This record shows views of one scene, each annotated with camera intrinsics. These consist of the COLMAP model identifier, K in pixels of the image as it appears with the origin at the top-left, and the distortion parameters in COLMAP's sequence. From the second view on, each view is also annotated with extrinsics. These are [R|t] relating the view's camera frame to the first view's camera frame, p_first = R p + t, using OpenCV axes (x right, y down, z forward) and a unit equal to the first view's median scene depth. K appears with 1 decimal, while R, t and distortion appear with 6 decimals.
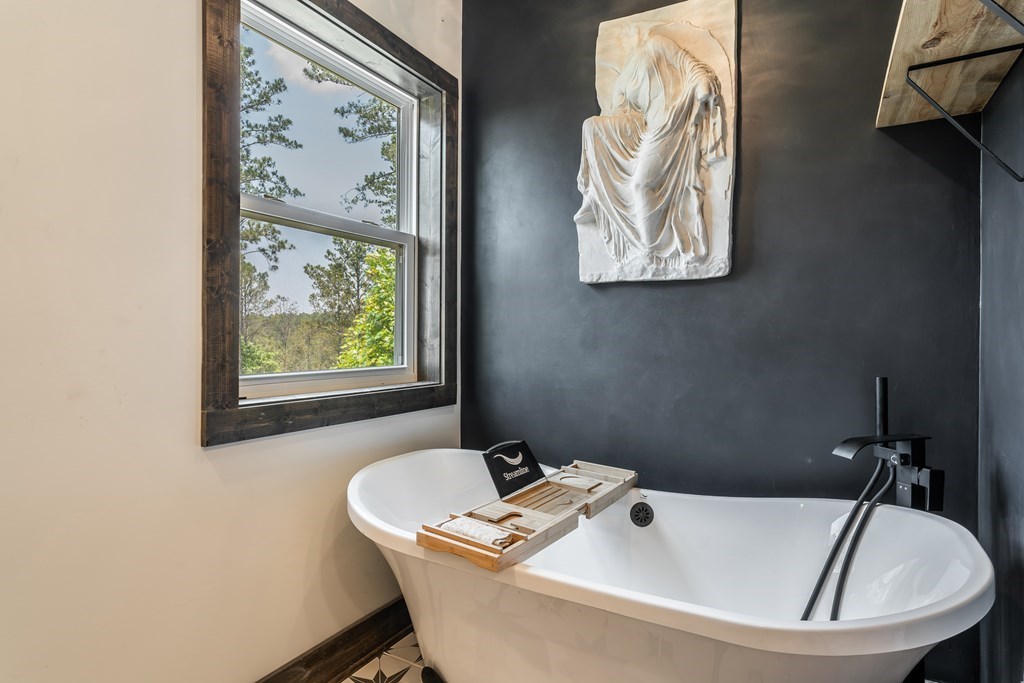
lens RADIAL K [[487.7, 0, 512.0], [0, 487.7, 341.5], [0, 0, 1]] dist [-0.003994, 0.001932]
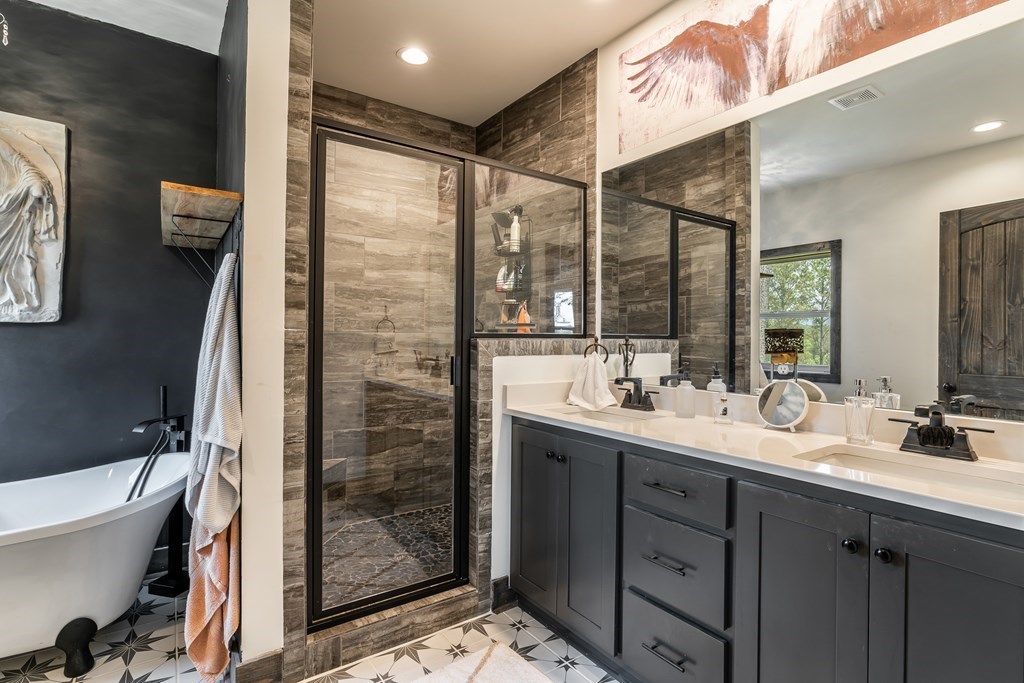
lens RADIAL K [[487.7, 0, 512.0], [0, 487.7, 341.5], [0, 0, 1]] dist [-0.003994, 0.001932]
pose [[0.374863, -0.001984, 0.927078, -0.384875], [-0.010439, 0.999925, 0.006360, -0.102344], [-0.927021, -0.012062, 0.374815, -0.775900]]
